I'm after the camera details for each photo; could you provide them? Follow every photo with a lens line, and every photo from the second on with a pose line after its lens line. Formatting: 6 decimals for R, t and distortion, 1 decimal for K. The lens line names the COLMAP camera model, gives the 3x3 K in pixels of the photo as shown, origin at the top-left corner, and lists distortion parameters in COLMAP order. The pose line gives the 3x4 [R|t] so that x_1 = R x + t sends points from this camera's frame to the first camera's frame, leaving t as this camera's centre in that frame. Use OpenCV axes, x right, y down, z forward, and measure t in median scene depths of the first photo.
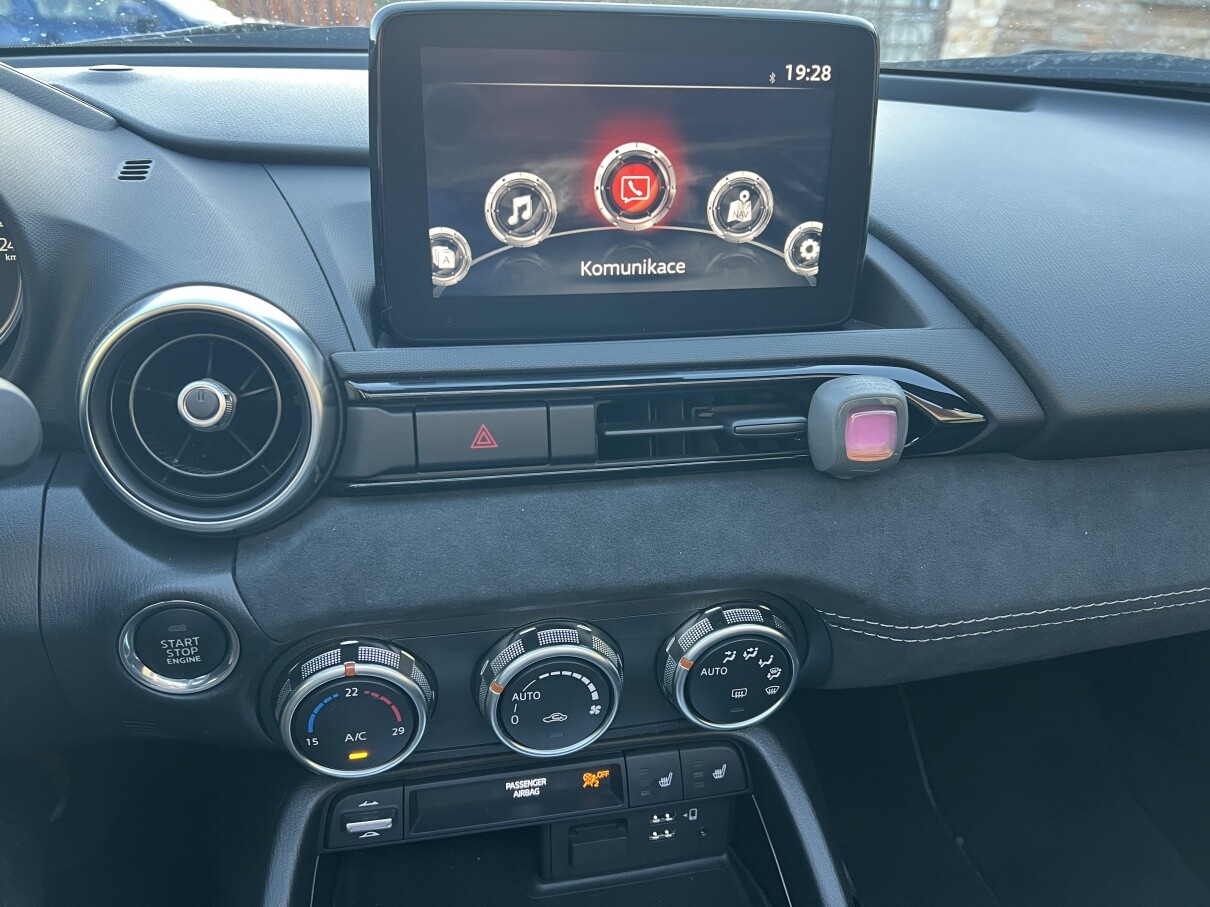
lens RADIAL K [[903.1, 0, 622.2], [0, 903.1, 467.3], [0, 0, 1]] dist [0.045633, -0.049080]
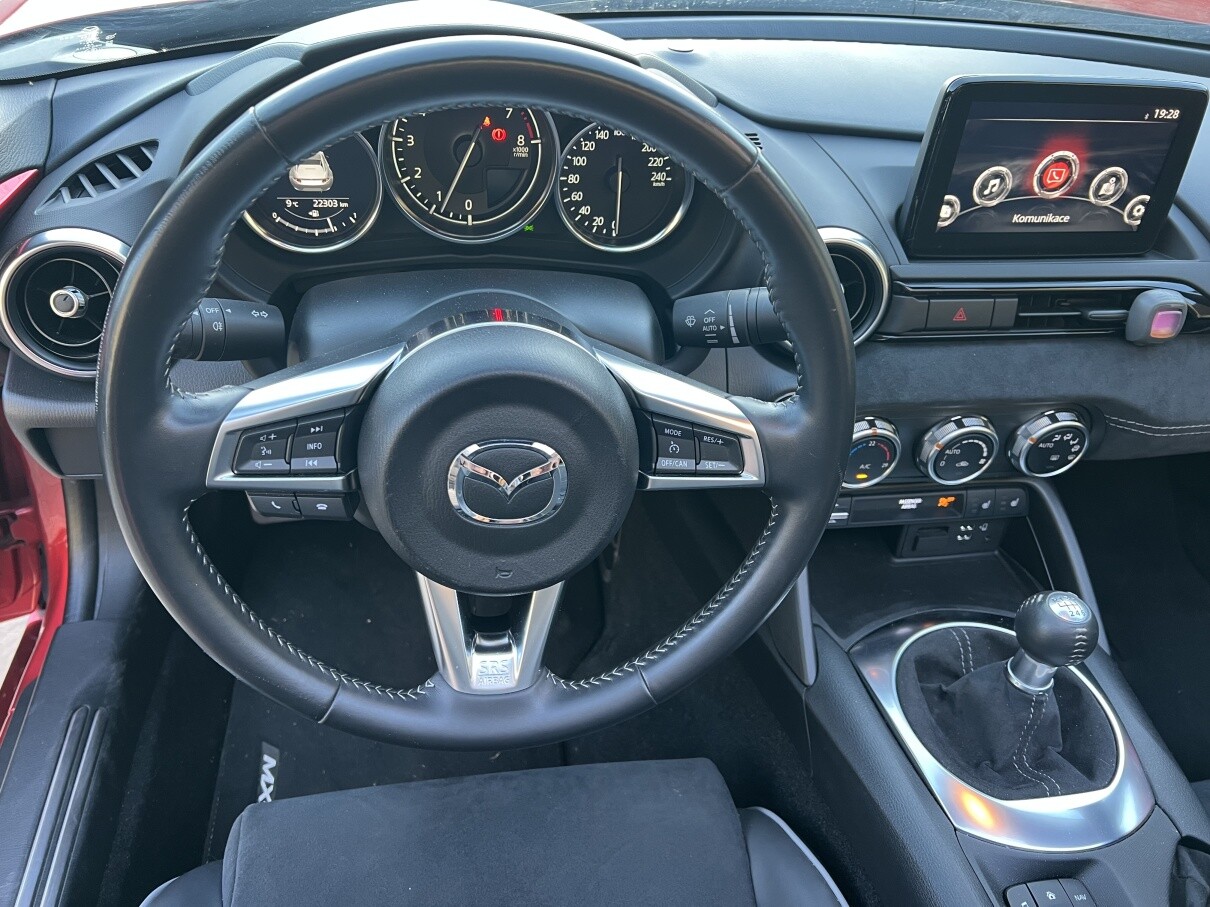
lens RADIAL K [[903.1, 0, 601.7], [0, 903.1, 458.1], [0, 0, 1]] dist [0.045633, -0.049080]
pose [[0.998241, 0.059018, -0.005608, -0.820007], [-0.056482, 0.975538, 0.212452, -0.096045], [0.018010, -0.211762, 0.977155, -0.866346]]
